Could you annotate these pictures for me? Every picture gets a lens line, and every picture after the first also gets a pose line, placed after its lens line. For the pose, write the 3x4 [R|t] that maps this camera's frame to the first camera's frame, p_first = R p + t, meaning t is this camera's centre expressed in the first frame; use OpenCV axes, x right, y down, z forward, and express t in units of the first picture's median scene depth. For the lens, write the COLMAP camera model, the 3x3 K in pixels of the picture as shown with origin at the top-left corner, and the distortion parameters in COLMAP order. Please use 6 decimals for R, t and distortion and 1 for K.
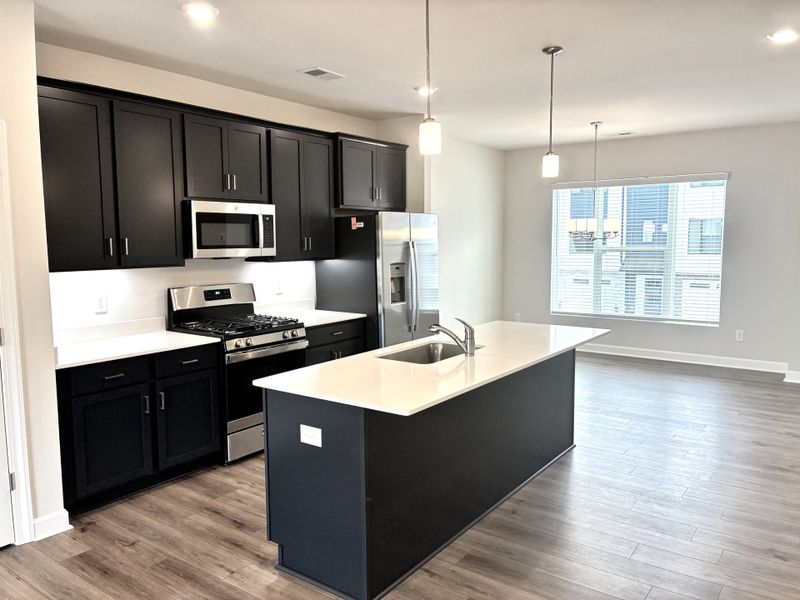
lens RADIAL K [[605.9, 0, 401.7], [0, 605.9, 296.9], [0, 0, 1]] dist [0.049414, -0.054568]
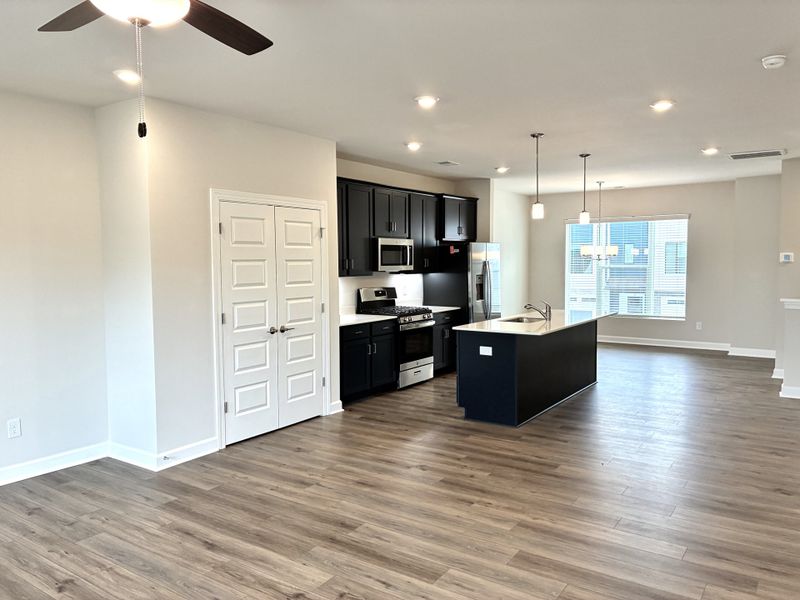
lens RADIAL K [[605.9, 0, 401.7], [0, 605.9, 296.9], [0, 0, 1]] dist [0.049414, -0.054568]
pose [[0.999602, -0.004005, 0.027919, -0.293140], [0.005005, 0.999344, -0.035856, 0.065824], [-0.027757, 0.035982, 0.998967, -0.654766]]
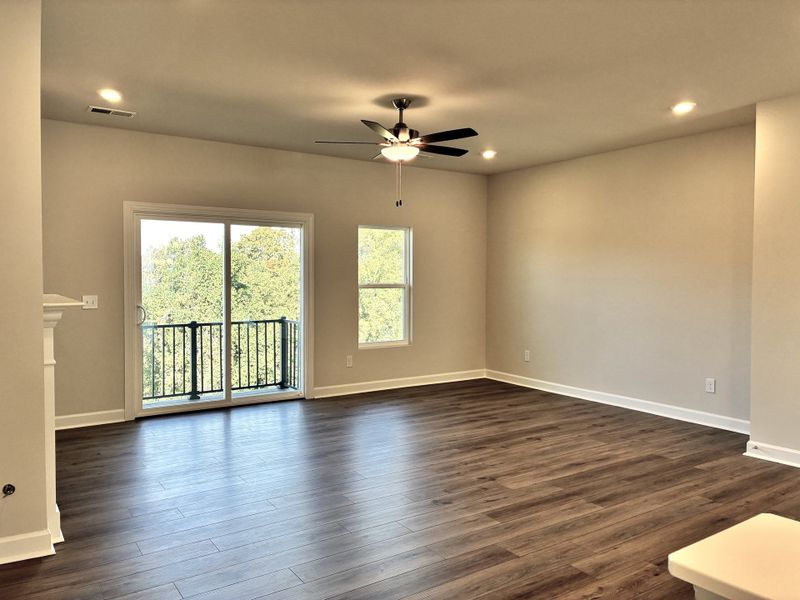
lens RADIAL K [[605.9, 0, 401.7], [0, 605.9, 296.9], [0, 0, 1]] dist [0.049414, -0.054568]
pose [[-0.341817, 0.039859, -0.938921, 0.509247], [-0.091987, 0.992883, 0.075638, 0.016118], [0.935254, 0.112222, -0.335718, 0.119935]]
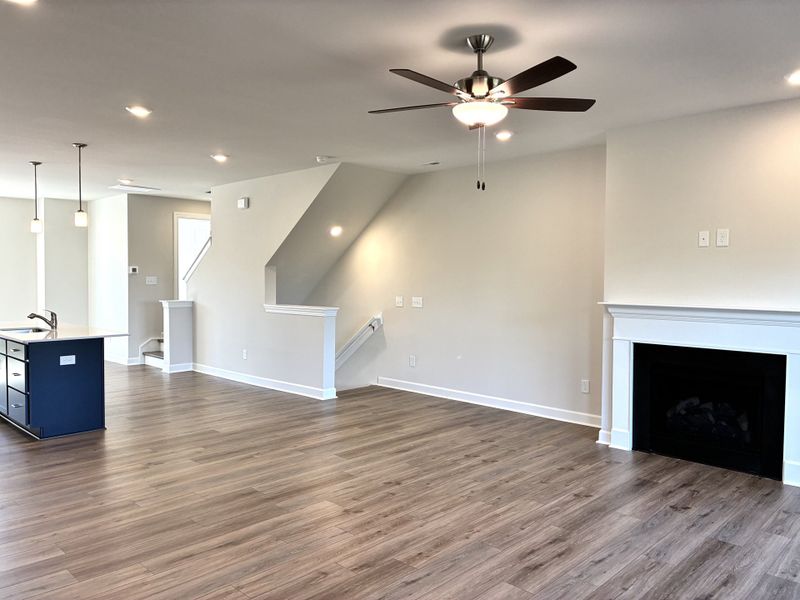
lens RADIAL K [[605.9, 0, 401.7], [0, 605.9, 296.9], [0, 0, 1]] dist [0.049414, -0.054568]
pose [[0.138004, -0.026374, 0.990080, -1.180393], [0.086763, 0.996124, 0.014442, 0.048418], [-0.986624, 0.083909, 0.139758, -0.241254]]
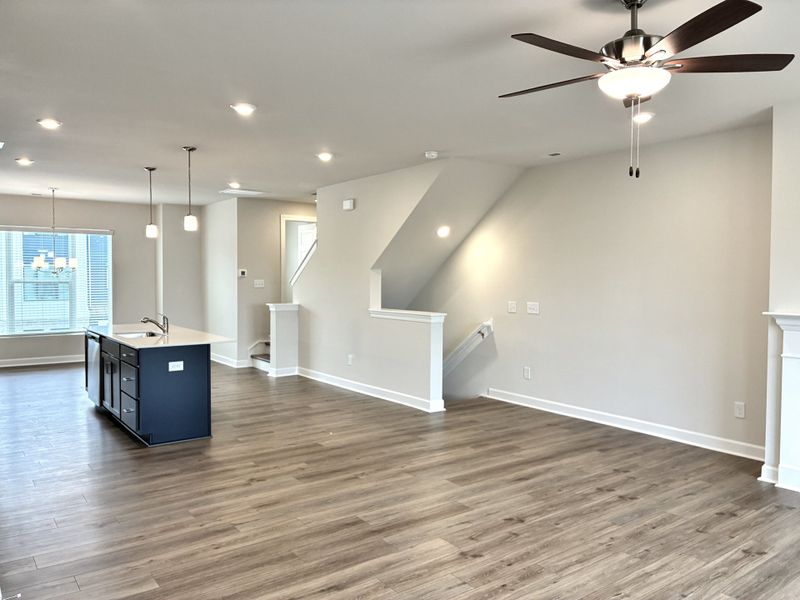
lens RADIAL K [[605.9, 0, 401.7], [0, 605.9, 296.9], [0, 0, 1]] dist [0.049414, -0.054568]
pose [[0.300014, -0.023919, 0.953635, -1.077357], [0.084139, 0.996453, -0.001477, 0.037614], [-0.950217, 0.080681, 0.300963, -0.198592]]
